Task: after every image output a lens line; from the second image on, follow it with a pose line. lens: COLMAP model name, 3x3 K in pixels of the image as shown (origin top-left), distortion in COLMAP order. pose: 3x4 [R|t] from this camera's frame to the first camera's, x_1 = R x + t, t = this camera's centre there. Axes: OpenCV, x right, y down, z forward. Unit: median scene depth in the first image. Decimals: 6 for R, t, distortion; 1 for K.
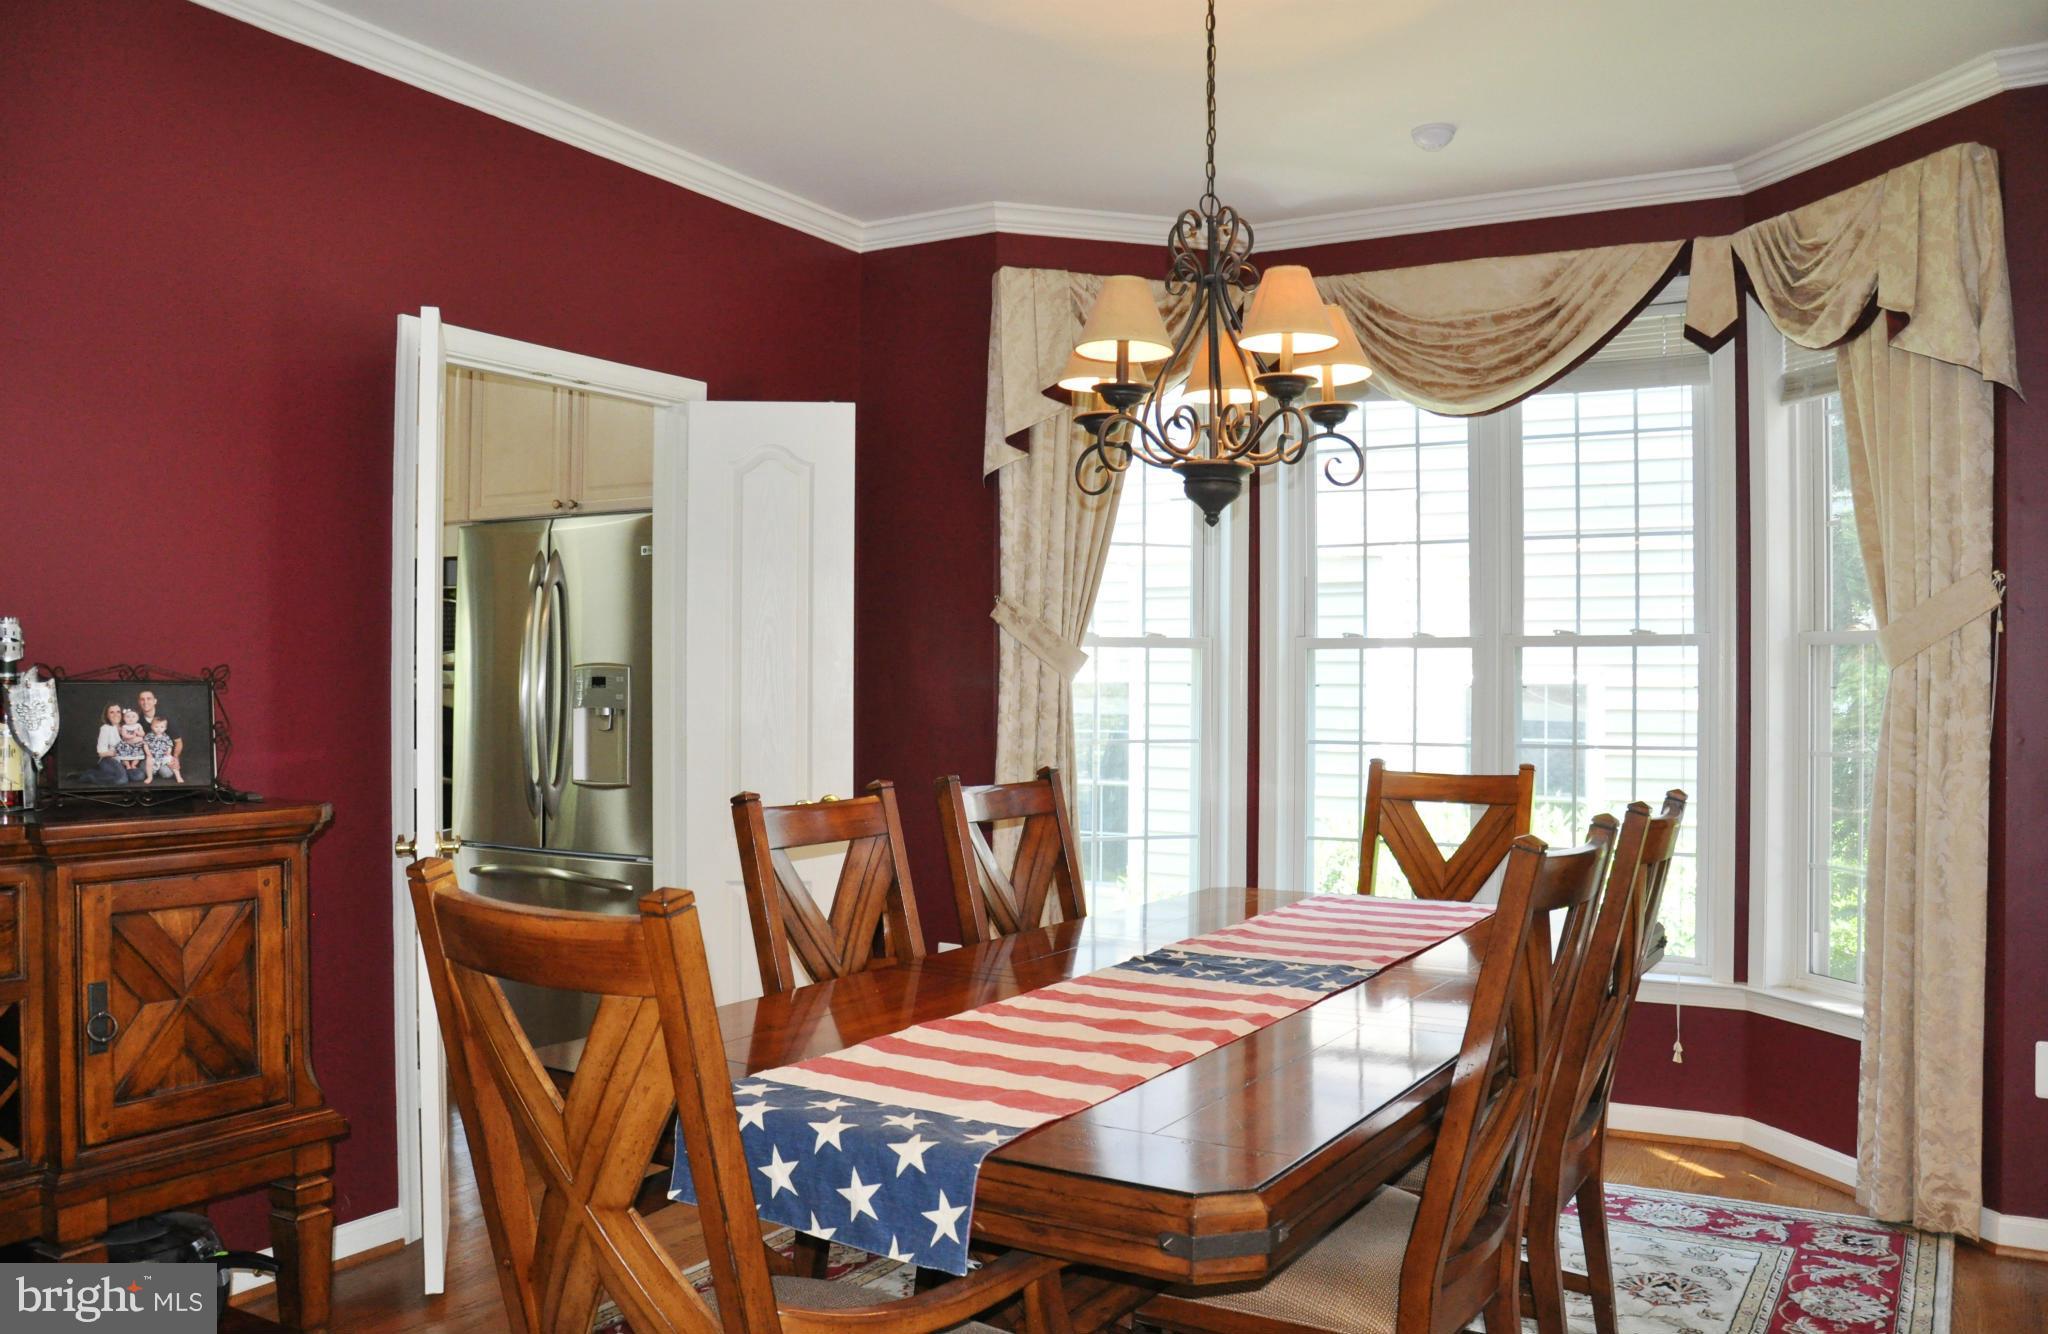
lens RADIAL K [[1623.7, 0, 1024.0], [0, 1623.7, 667.0], [0, 0, 1]] dist [-0.156837, 0.109718]
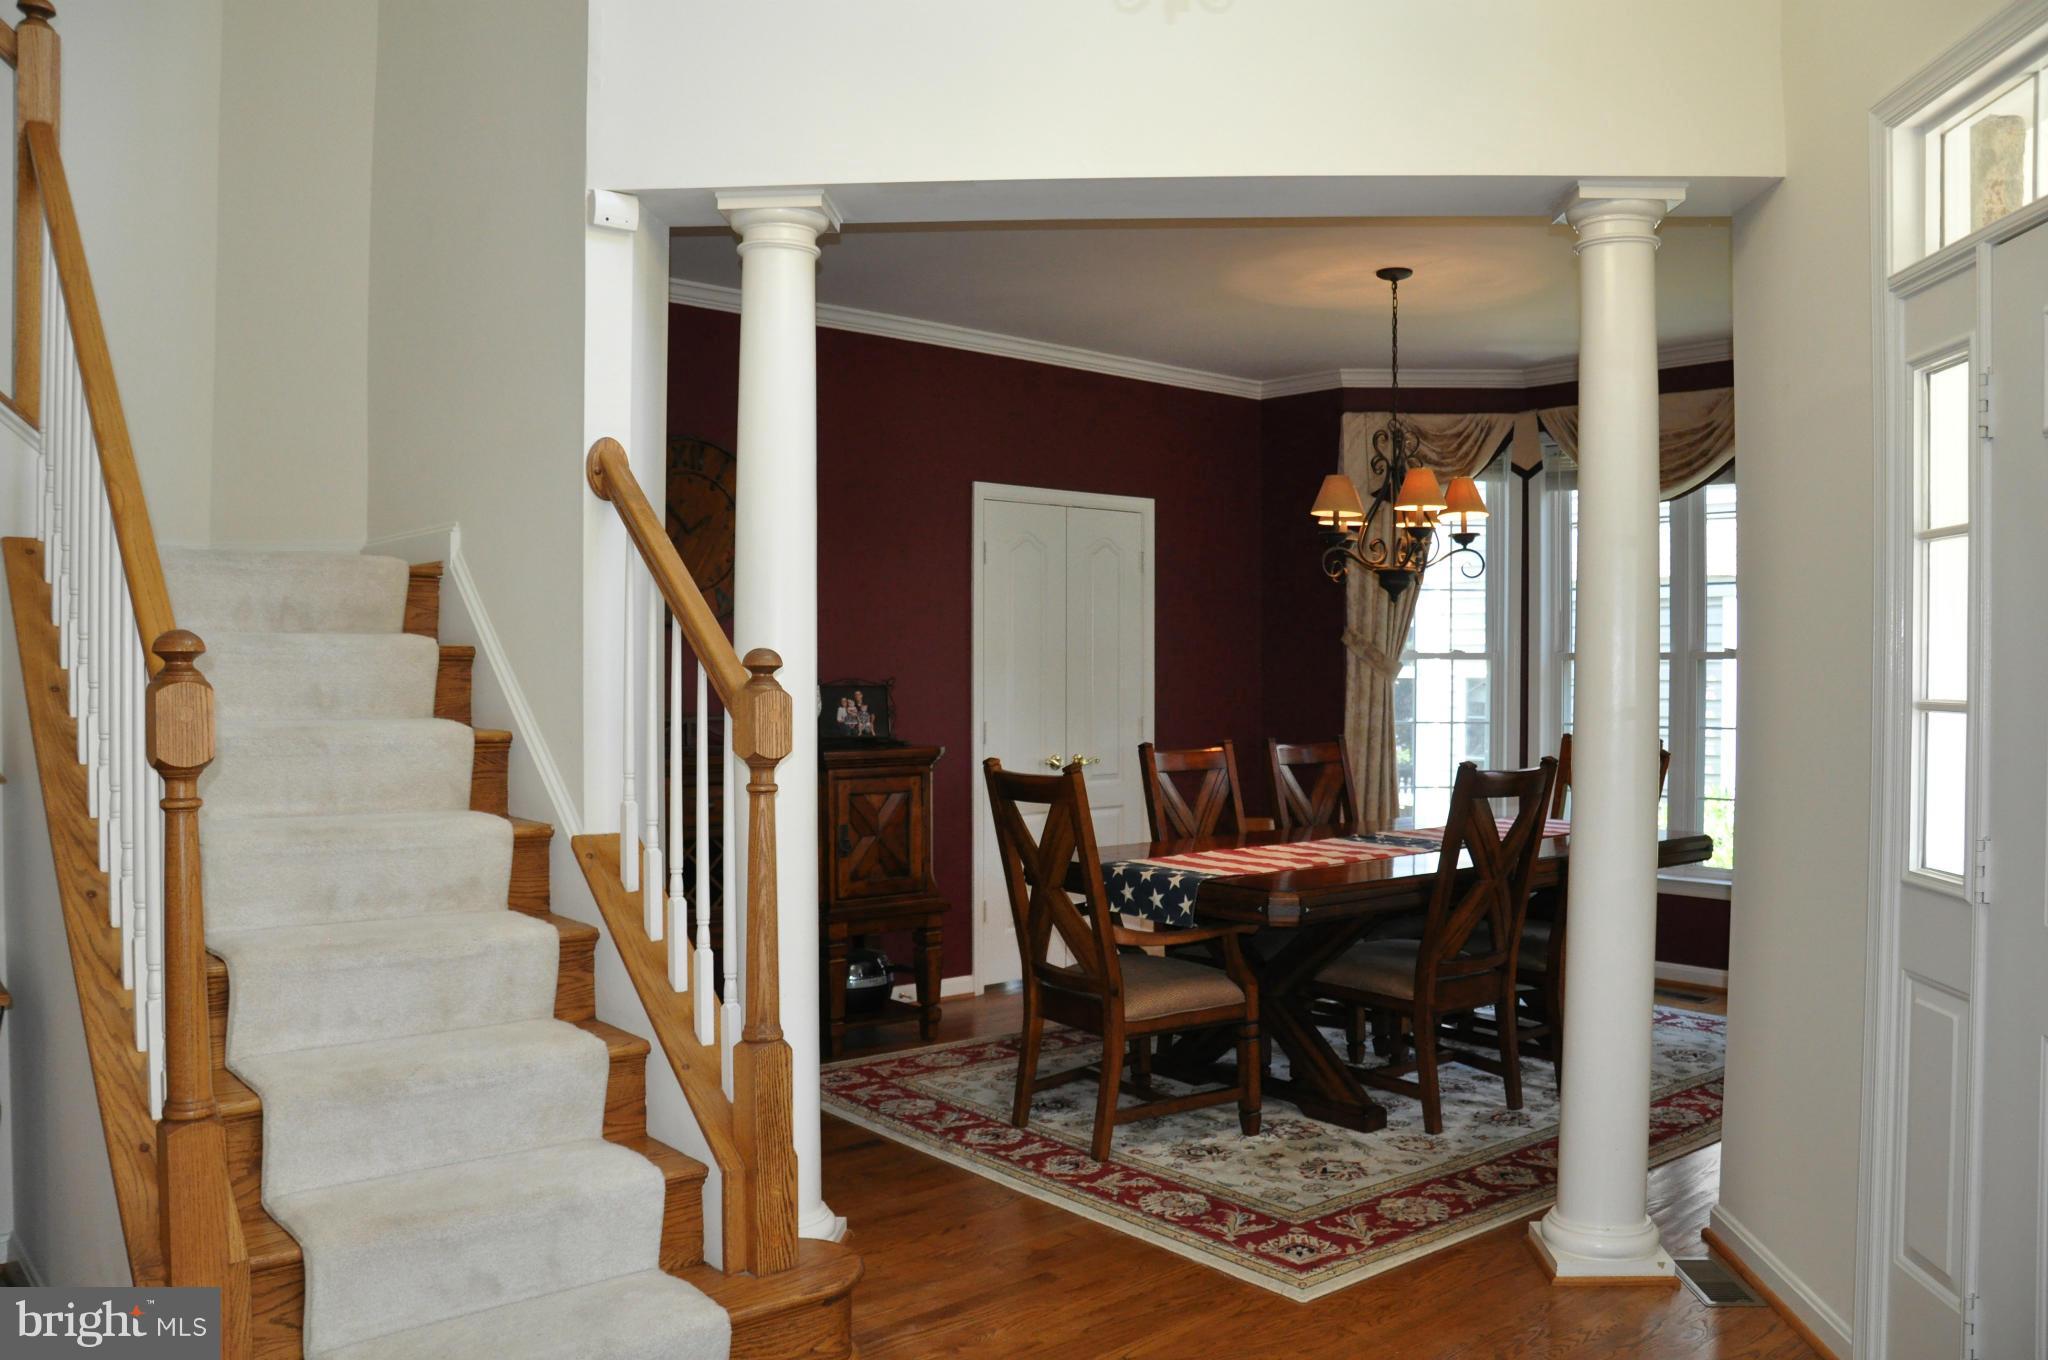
lens RADIAL K [[1601.6, 0, 1024.0], [0, 1601.6, 680.0], [0, 0, 1]] dist [-0.160745, 0.115524]
pose [[0.942909, 0.000824, -0.333050, 0.341608], [0.004023, 0.999896, 0.013862, -0.026880], [0.333026, -0.014411, 0.942807, -0.902043]]
